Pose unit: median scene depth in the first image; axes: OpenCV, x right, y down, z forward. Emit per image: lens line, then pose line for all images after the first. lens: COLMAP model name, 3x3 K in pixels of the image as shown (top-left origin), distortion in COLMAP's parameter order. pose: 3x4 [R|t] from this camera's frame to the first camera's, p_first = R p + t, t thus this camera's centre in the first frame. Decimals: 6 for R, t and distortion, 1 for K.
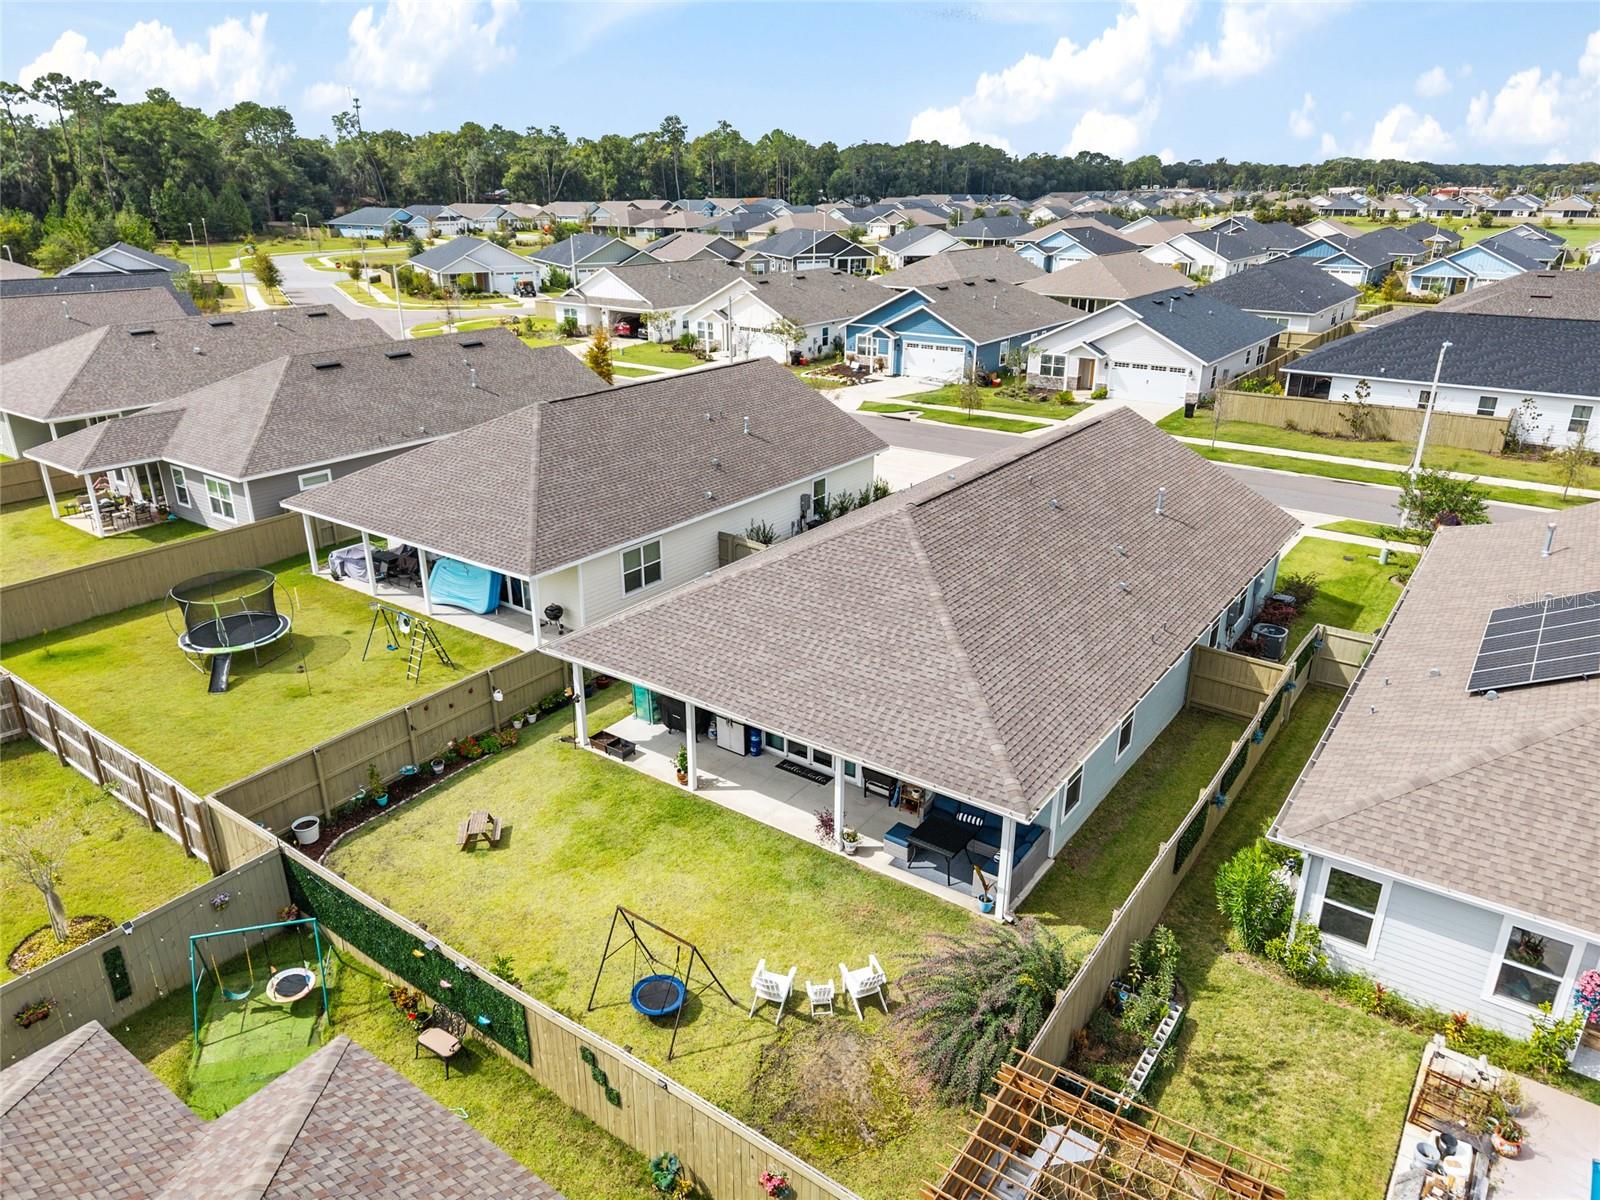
lens RADIAL K [[1064.0, 0, 788.1], [0, 1064.0, 605.5], [0, 0, 1]] dist [0.051689, -0.061043]
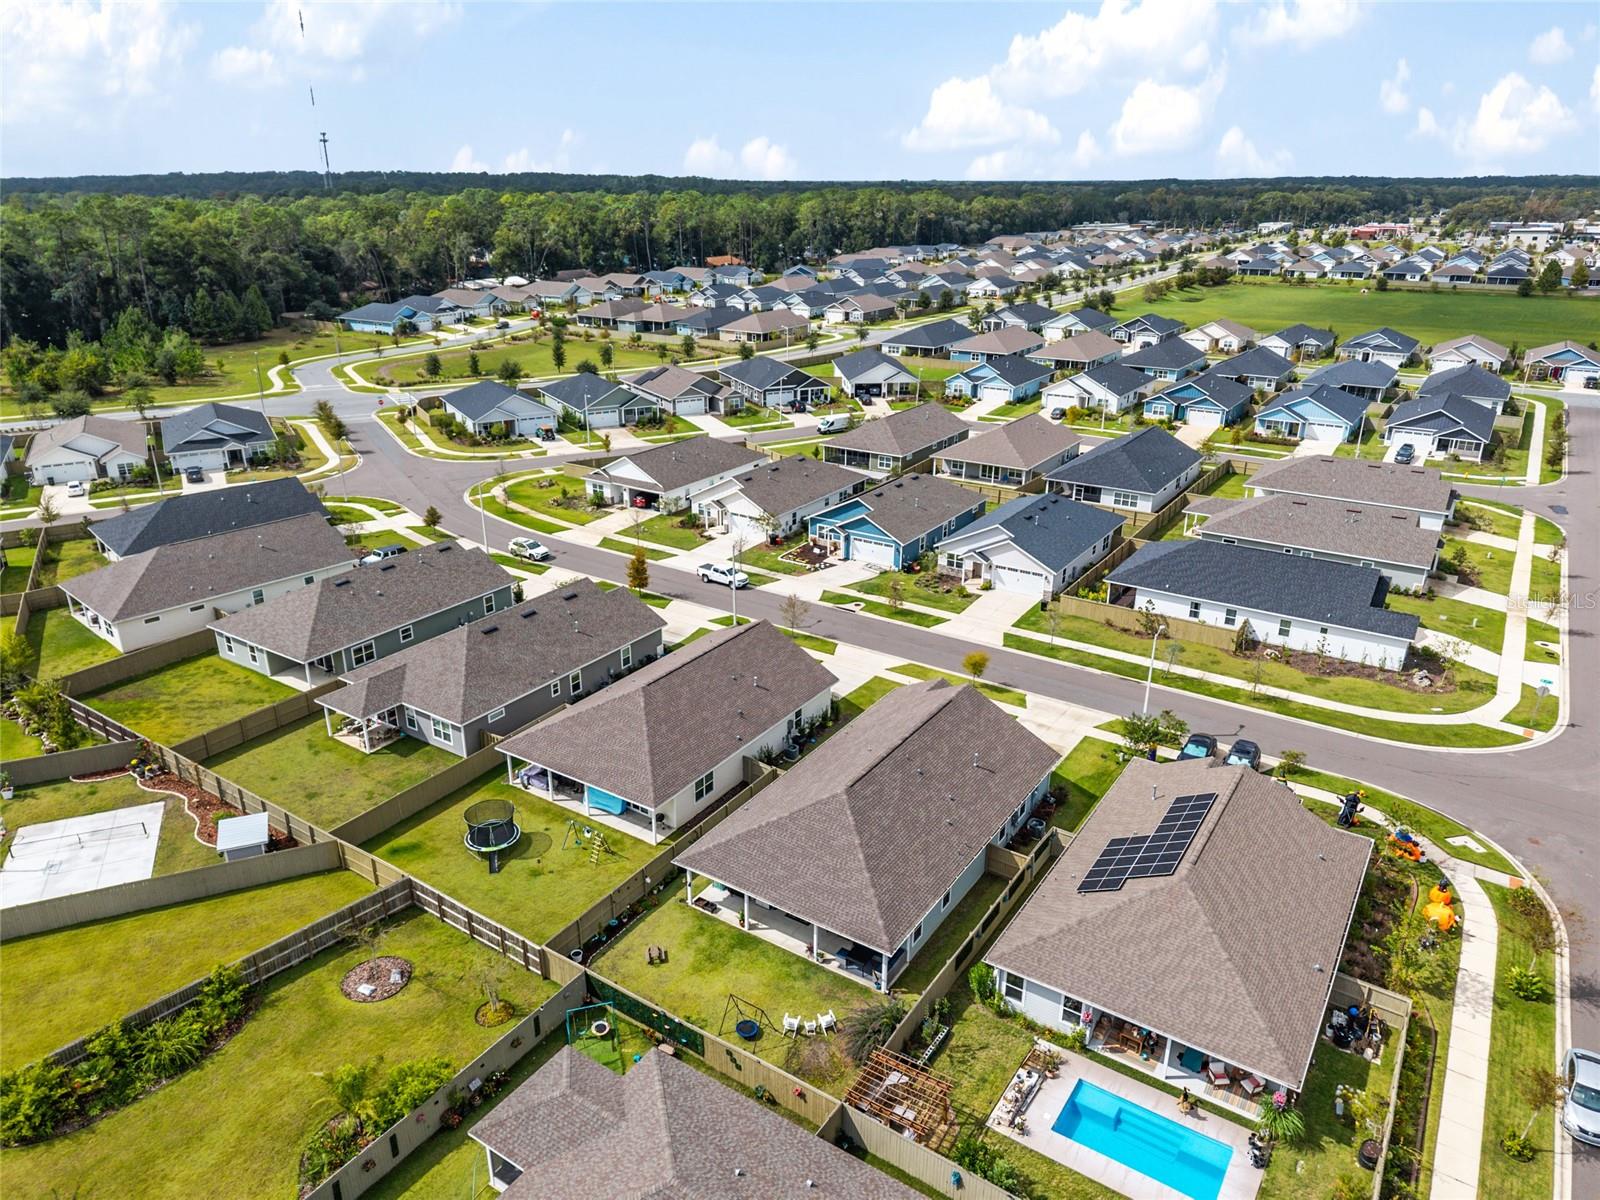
lens RADIAL K [[1064.0, 0, 788.1], [0, 1064.0, 605.5], [0, 0, 1]] dist [0.051689, -0.061043]
pose [[0.999288, -0.013785, 0.035115, -0.049990], [0.013829, 0.999904, -0.001018, -0.324146], [-0.035097, 0.001503, 0.999383, -0.787225]]
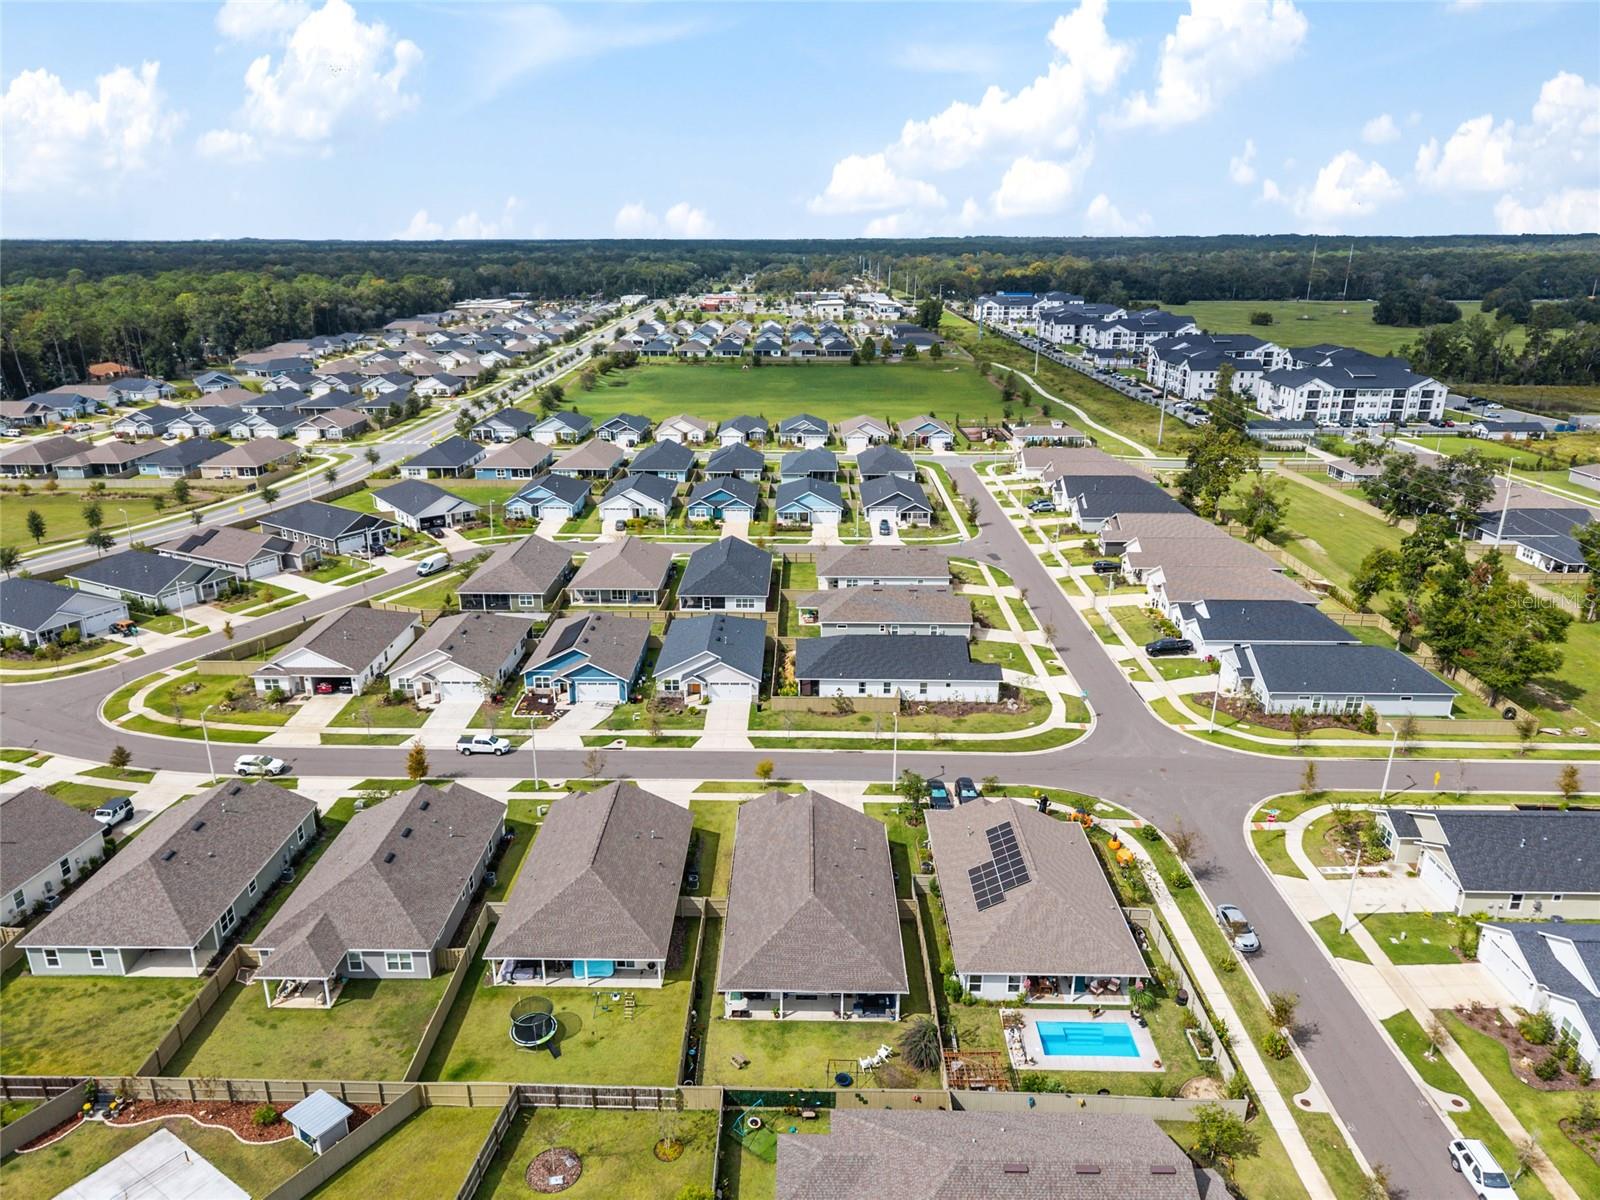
lens RADIAL K [[1064.0, 0, 788.1], [0, 1064.0, 605.5], [0, 0, 1]] dist [0.051689, -0.061043]
pose [[0.817957, -0.185759, 0.544463, -0.984842], [0.211696, 0.977215, 0.015371, -0.654771], [-0.534913, 0.102688, 0.838644, -1.062817]]
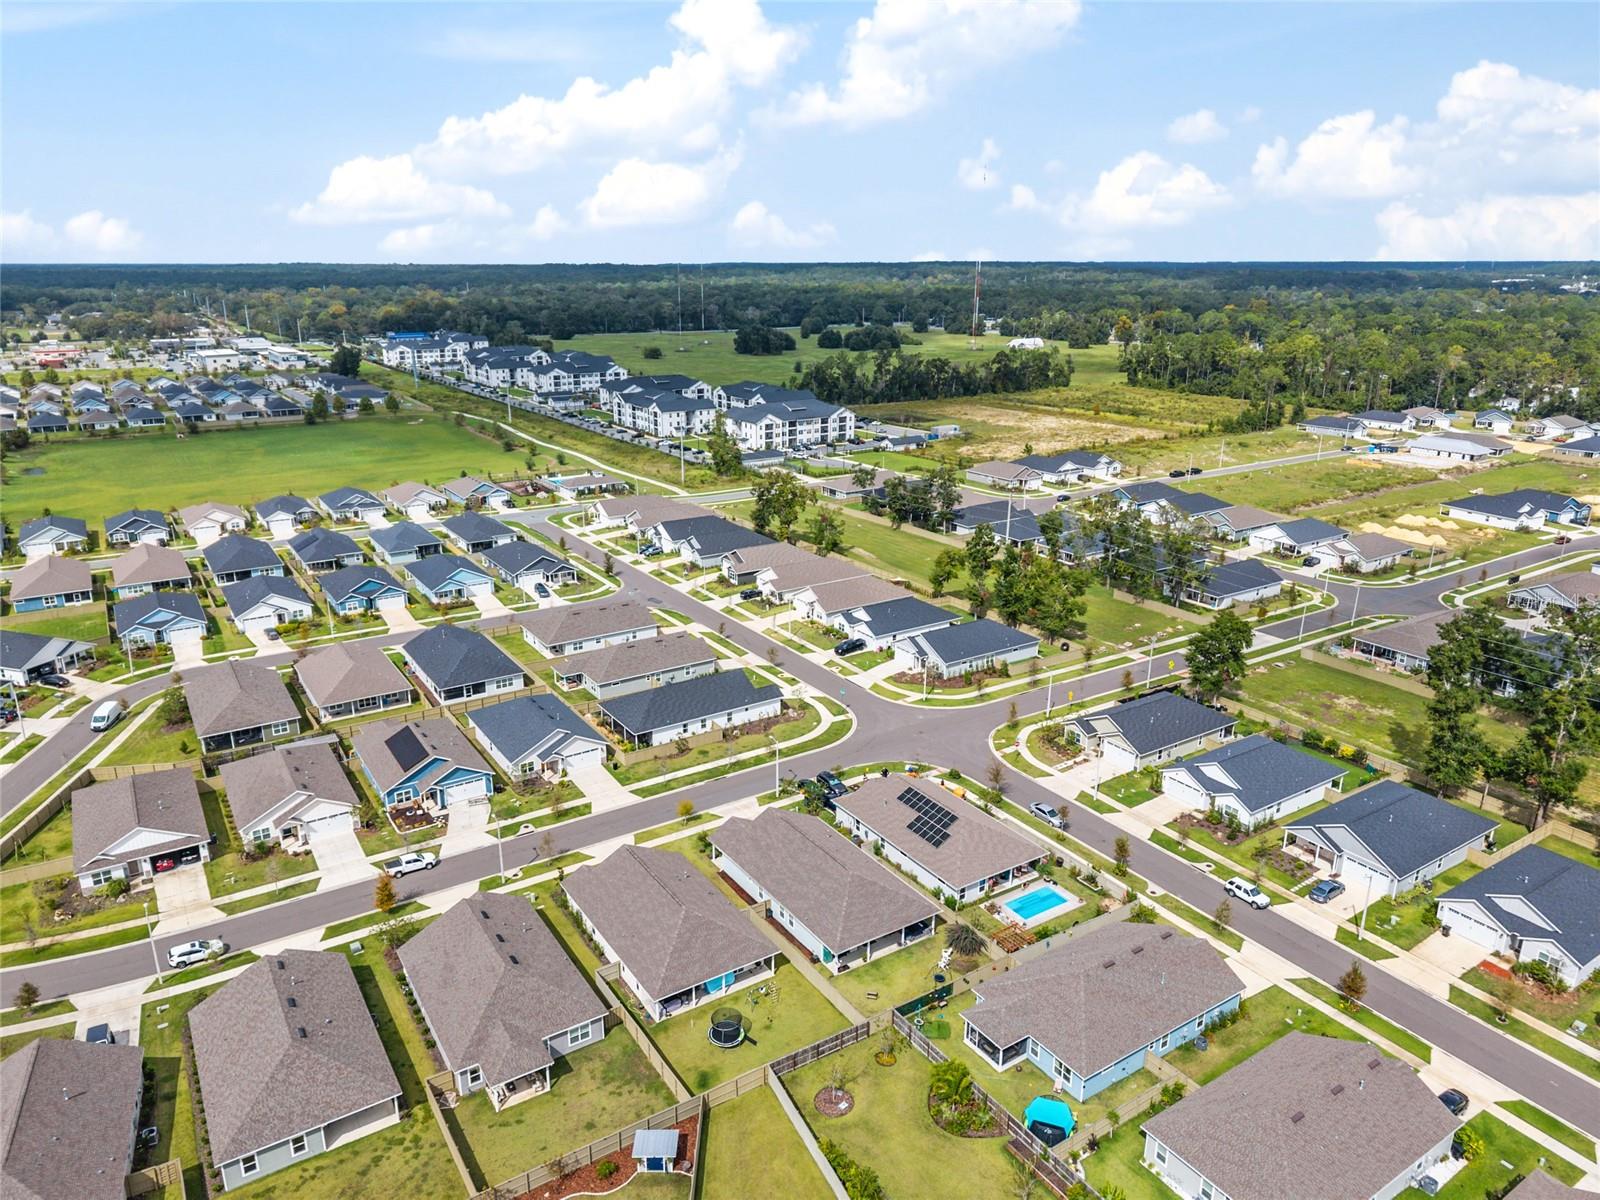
lens RADIAL K [[1064.0, 0, 788.1], [0, 1064.0, 605.5], [0, 0, 1]] dist [0.051689, -0.061043]
pose [[0.359386, -0.284175, 0.888868, -2.294925], [0.345089, 0.925456, 0.156347, -1.215118], [-0.867038, 0.250550, 0.430662, -0.542693]]
